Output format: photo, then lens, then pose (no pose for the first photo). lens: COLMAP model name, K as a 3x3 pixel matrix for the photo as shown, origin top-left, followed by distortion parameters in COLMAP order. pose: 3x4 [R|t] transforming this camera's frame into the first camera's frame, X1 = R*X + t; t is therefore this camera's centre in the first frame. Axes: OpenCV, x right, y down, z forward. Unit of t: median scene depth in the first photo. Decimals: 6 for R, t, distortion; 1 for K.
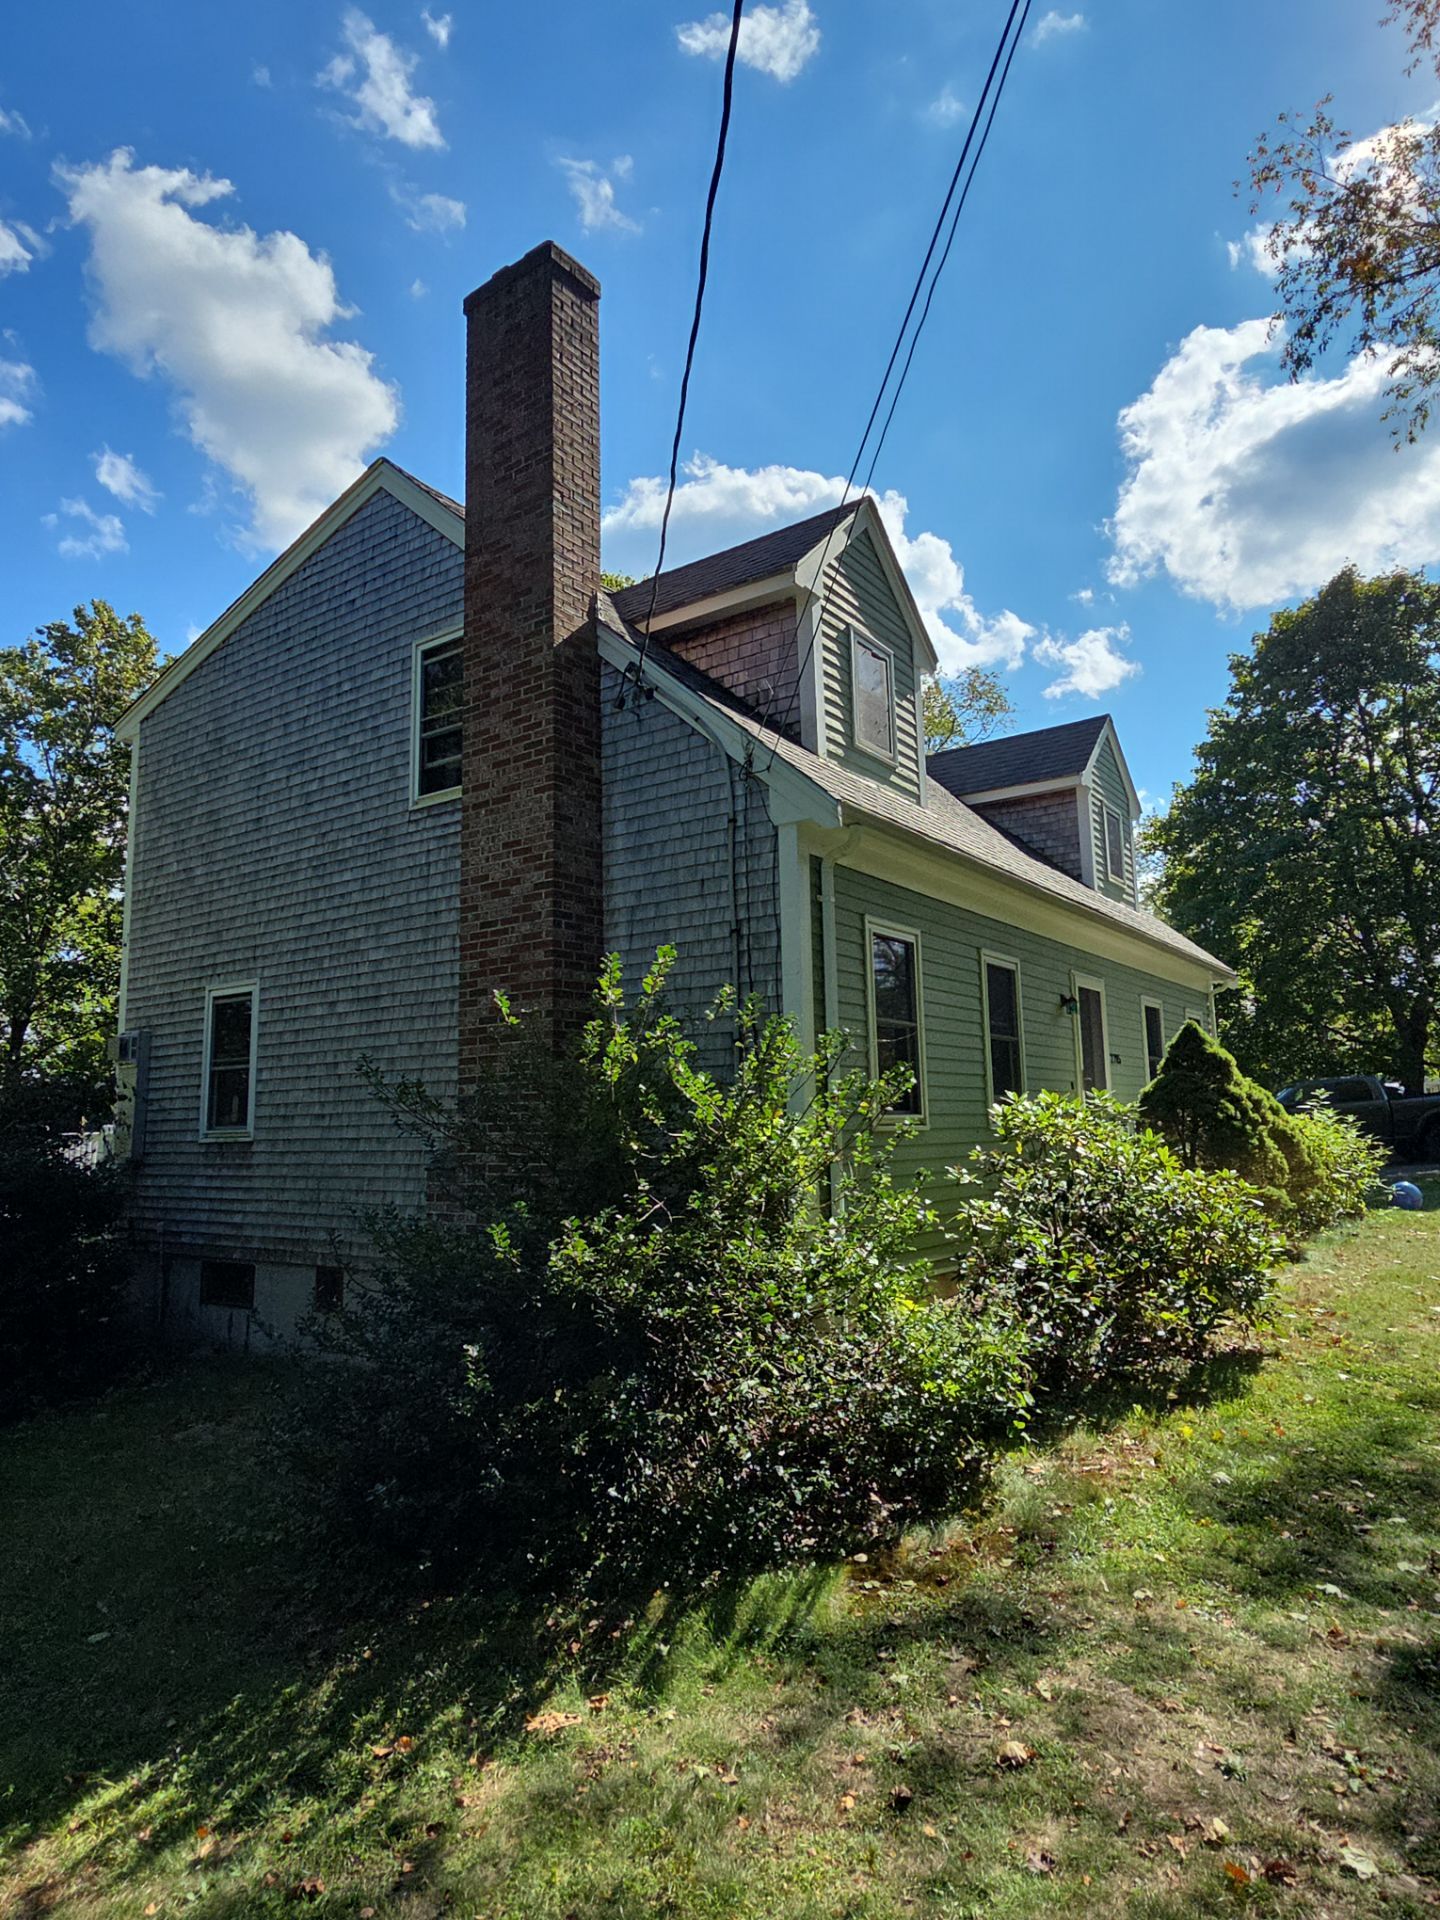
lens RADIAL K [[1148.8, 0, 692.5], [0, 1148.8, 916.2], [0, 0, 1]] dist [0.013745, 0.000008]
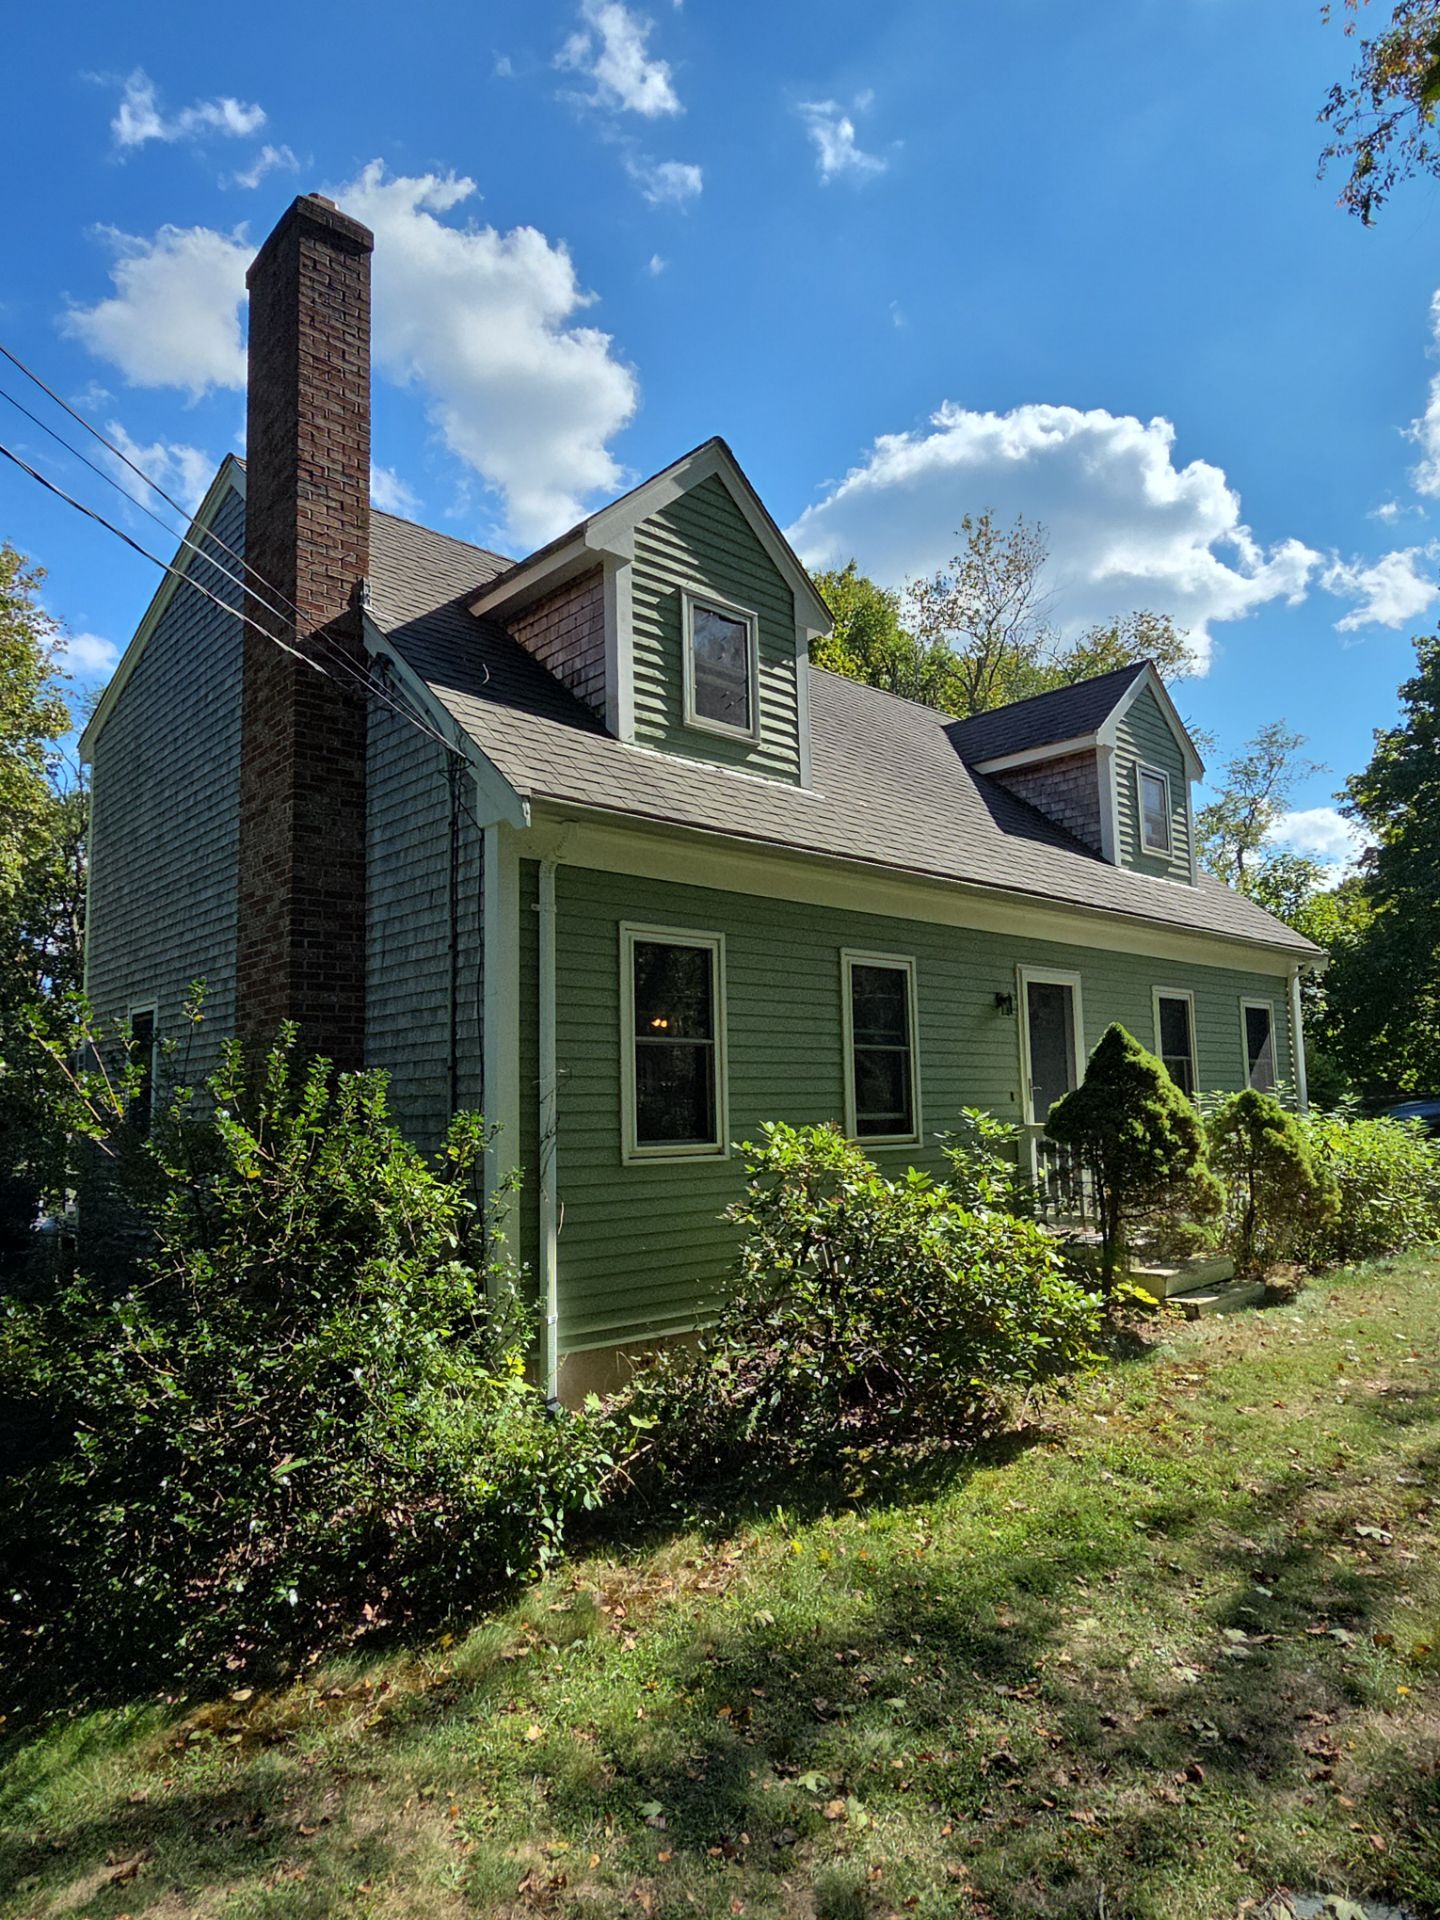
lens RADIAL K [[1160.6, 0, 710.8], [0, 1160.6, 955.7], [0, 0, 1]] dist [0.010042, 0.003052]
pose [[0.980212, -0.029654, -0.195717, 0.342797], [0.039655, 0.998089, 0.047382, -0.012781], [0.193938, -0.054205, 0.979515, 0.121407]]
